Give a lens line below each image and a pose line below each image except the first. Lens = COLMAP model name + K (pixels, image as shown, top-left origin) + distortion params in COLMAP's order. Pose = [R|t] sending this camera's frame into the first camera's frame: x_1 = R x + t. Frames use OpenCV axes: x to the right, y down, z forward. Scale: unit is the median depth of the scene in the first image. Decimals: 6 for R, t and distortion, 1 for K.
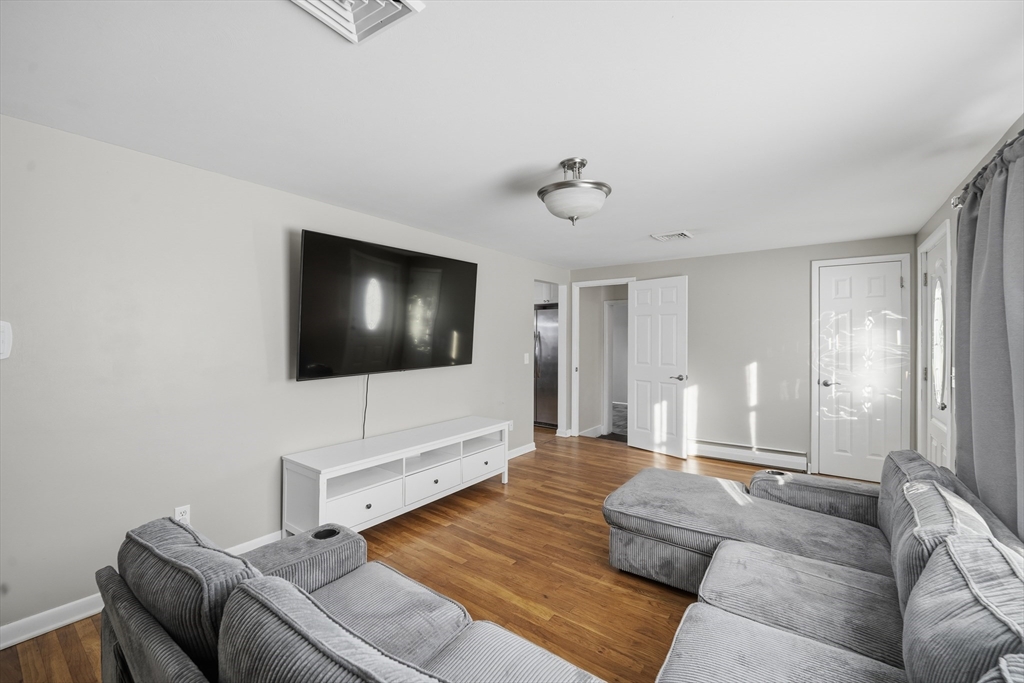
lens RADIAL K [[418.3, 0, 511.6], [0, 418.3, 338.2], [0, 0, 1]] dist [-0.000934, -0.006234]
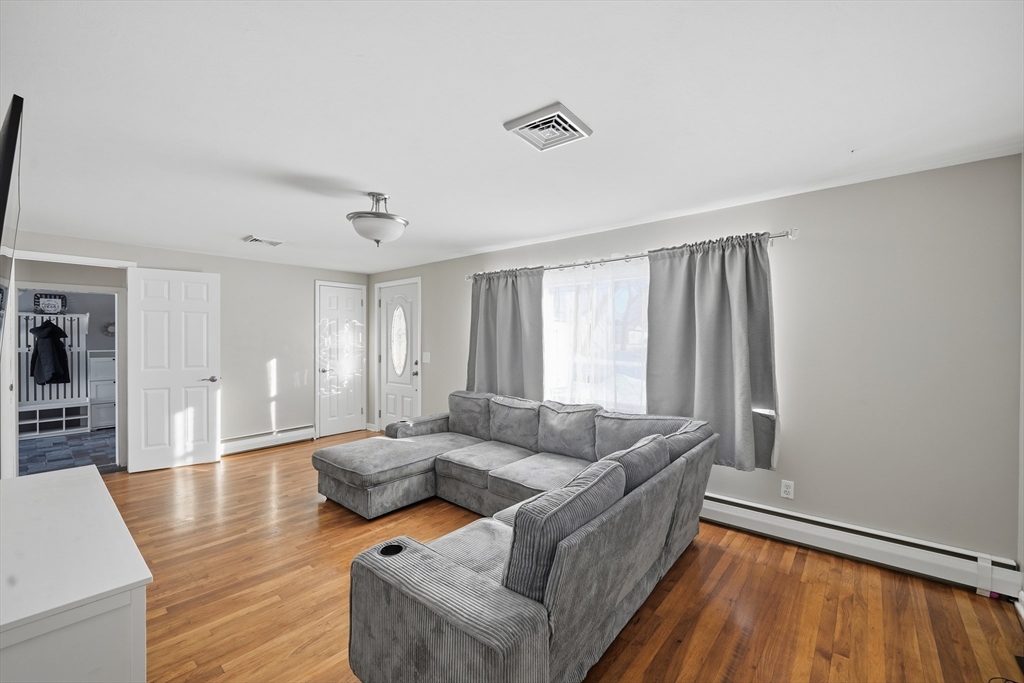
lens RADIAL K [[413.2, 0, 512.0], [0, 413.2, 341.5], [0, 0, 1]] dist [-0.002726, -0.005450]
pose [[0.074198, -0.010304, 0.997190, -0.633155], [-0.001172, 0.999945, 0.010419, -0.003511], [-0.997243, -0.001942, 0.074181, 0.313434]]
